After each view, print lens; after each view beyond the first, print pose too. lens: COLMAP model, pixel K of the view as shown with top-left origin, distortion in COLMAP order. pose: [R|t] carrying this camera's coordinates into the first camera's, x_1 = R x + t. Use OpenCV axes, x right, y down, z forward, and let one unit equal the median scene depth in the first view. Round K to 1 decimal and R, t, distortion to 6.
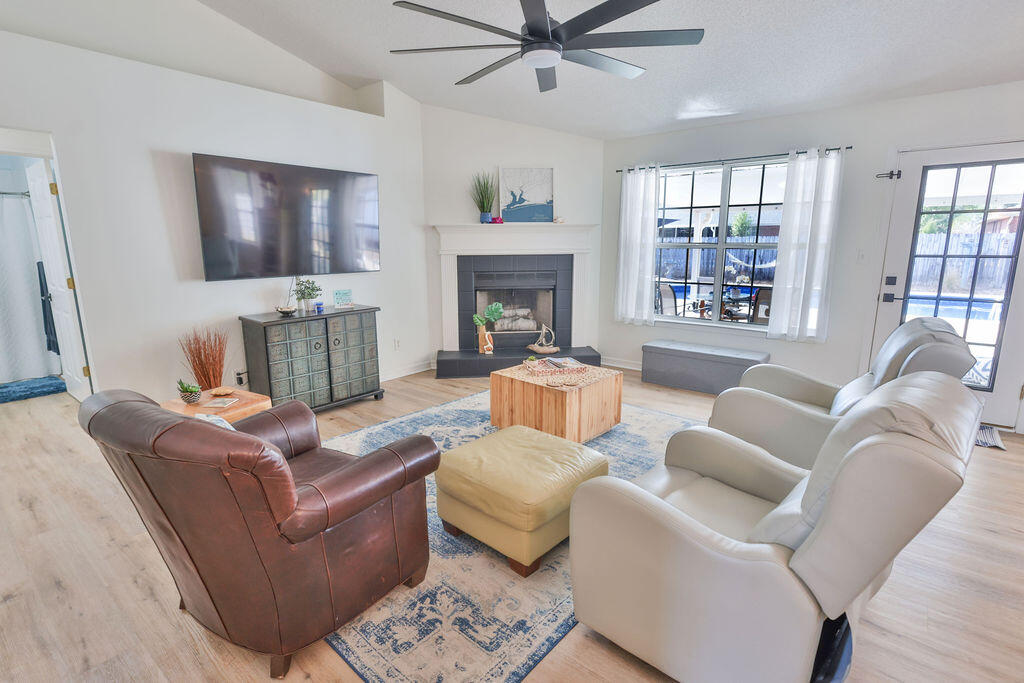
lens RADIAL K [[490.0, 0, 520.8], [0, 490.0, 355.0], [0, 0, 1]] dist [0.000483, 0.000022]
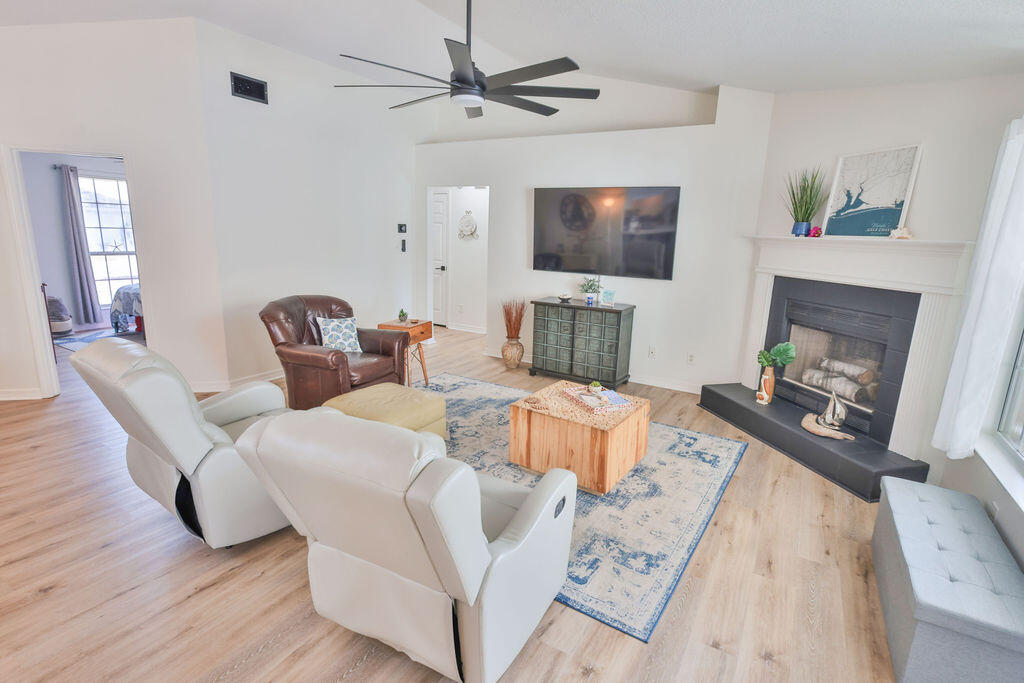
lens RADIAL K [[510.9, 0, 516.7], [0, 510.9, 346.4], [0, 0, 1]] dist [-0.000909, 0.001237]
pose [[0.138266, 0.231981, -0.962843, 0.690647], [-0.254734, 0.947804, 0.191777, -0.155849], [0.957075, 0.218753, 0.190142, 0.498219]]
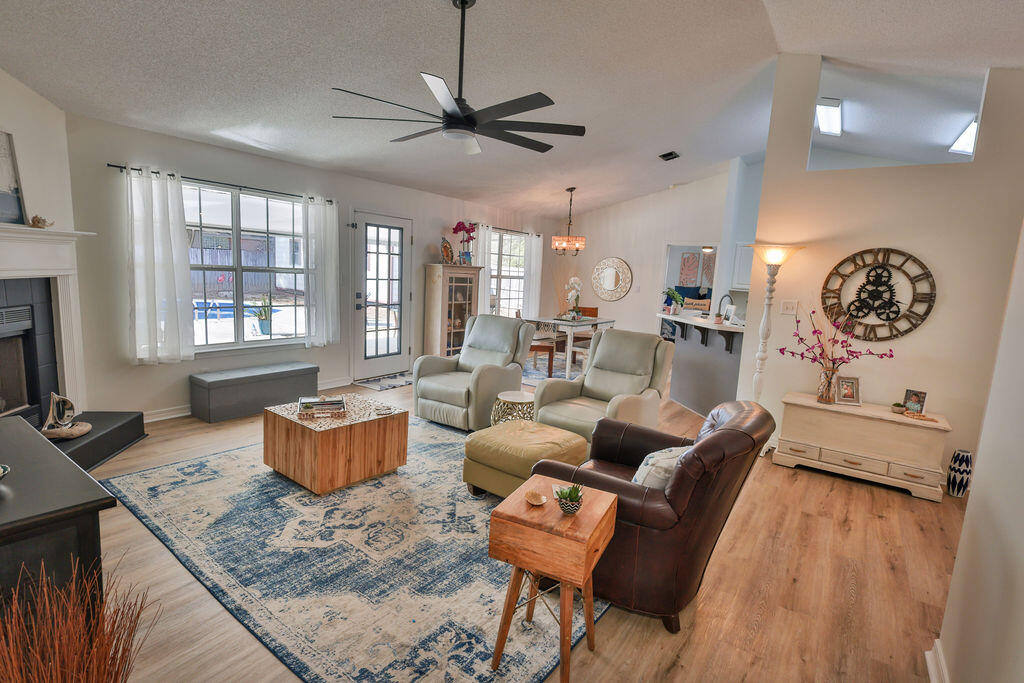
lens RADIAL K [[501.0, 0, 508.7], [0, 501.0, 344.2], [0, 0, 1]] dist [0.001083, 0.000509]
pose [[-0.055074, -0.147452, 0.987535, -0.647218], [0.171518, 0.972937, 0.154837, -0.131931], [-0.983640, 0.177908, -0.028293, 0.496169]]
